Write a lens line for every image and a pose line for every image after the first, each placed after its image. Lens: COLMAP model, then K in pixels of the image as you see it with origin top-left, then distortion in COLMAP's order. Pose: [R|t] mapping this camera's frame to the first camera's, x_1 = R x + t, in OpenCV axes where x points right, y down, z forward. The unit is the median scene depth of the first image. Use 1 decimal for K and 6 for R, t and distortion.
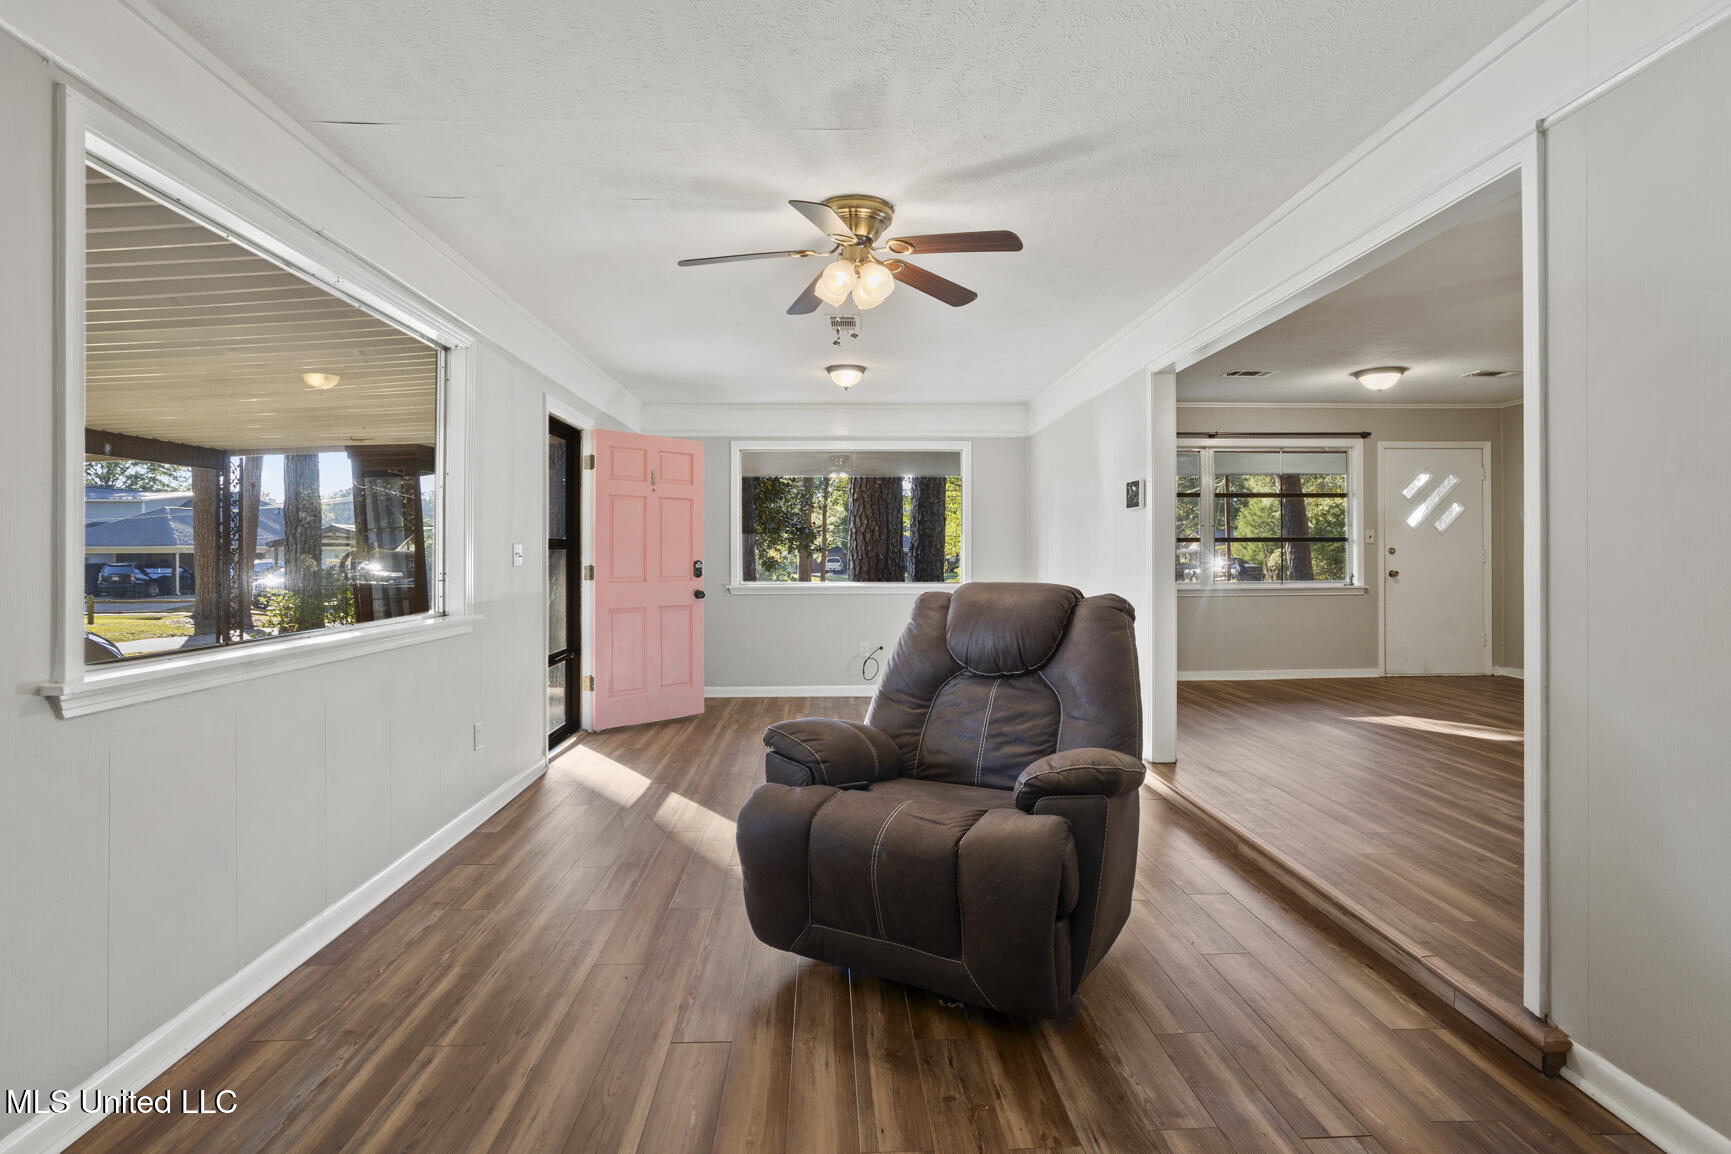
lens RADIAL K [[848.5, 0, 873.0], [0, 848.5, 548.5], [0, 0, 1]] dist [0.002341, -0.000391]
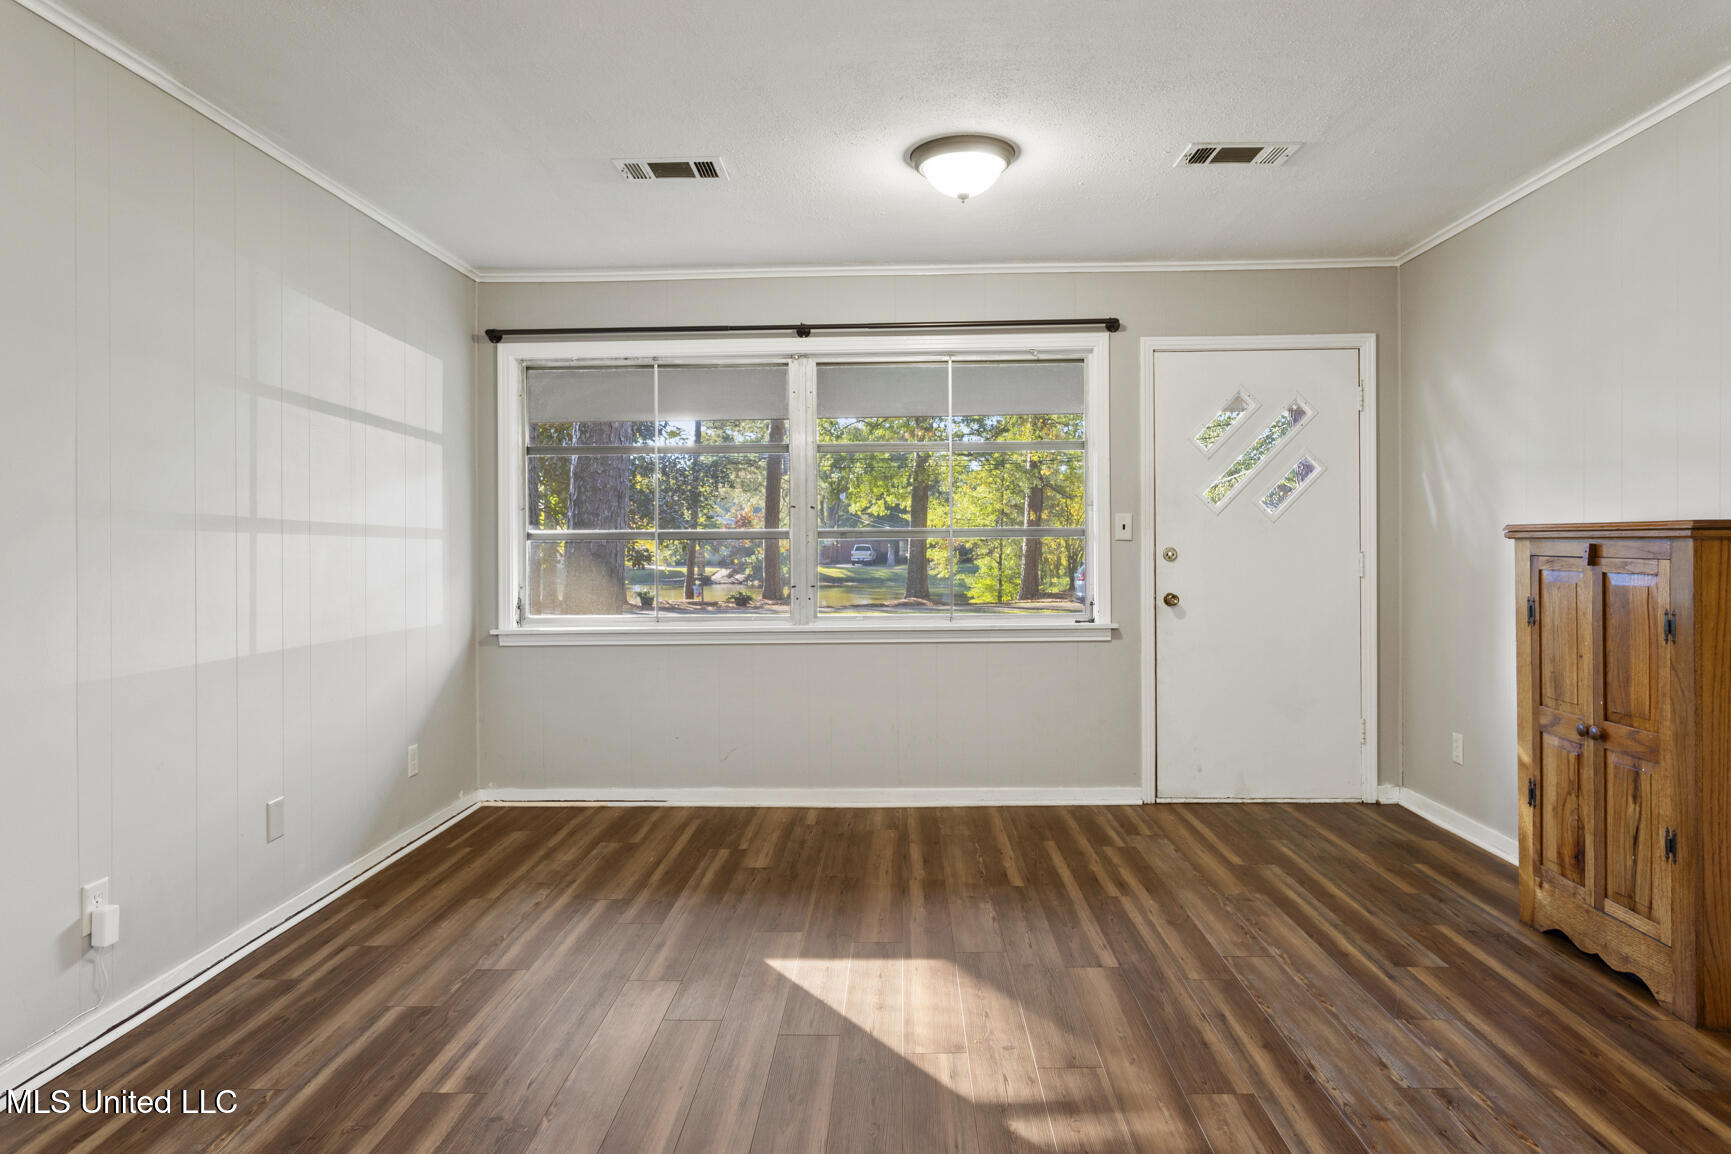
lens RADIAL K [[1056.1, 0, 863.6], [0, 1056.1, 536.7], [0, 0, 1]] dist [-0.005856, 0.000623]
pose [[0.996691, -0.005690, -0.081088, 0.482808], [0.005954, 0.999978, 0.003021, -0.010524], [0.081069, -0.003494, 0.996702, 0.362636]]
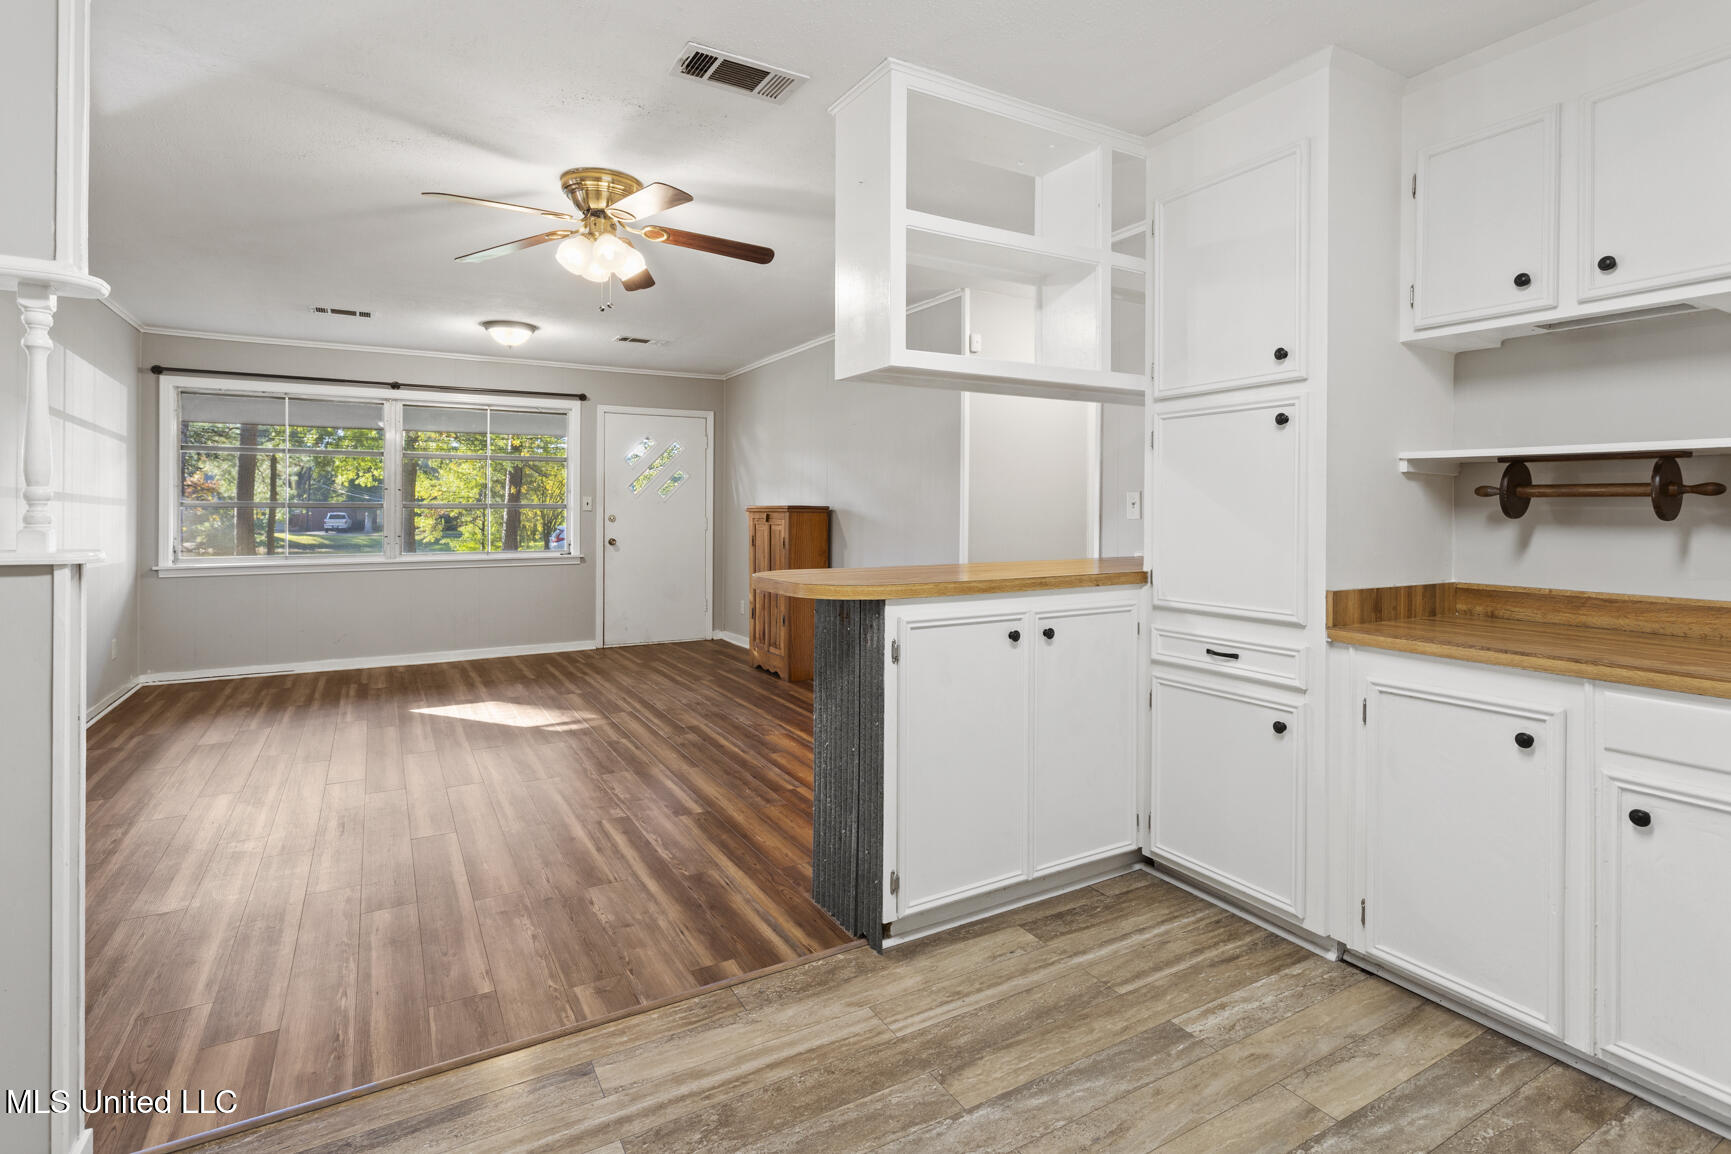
lens RADIAL K [[848.5, 0, 868.6], [0, 848.5, 517.8], [0, 0, 1]] dist [0.002341, -0.000391]
pose [[0.888335, 0.001117, 0.459194, 0.427438], [-0.008109, 0.999879, 0.013255, -0.013122], [-0.459124, -0.015498, 0.888237, 0.000922]]
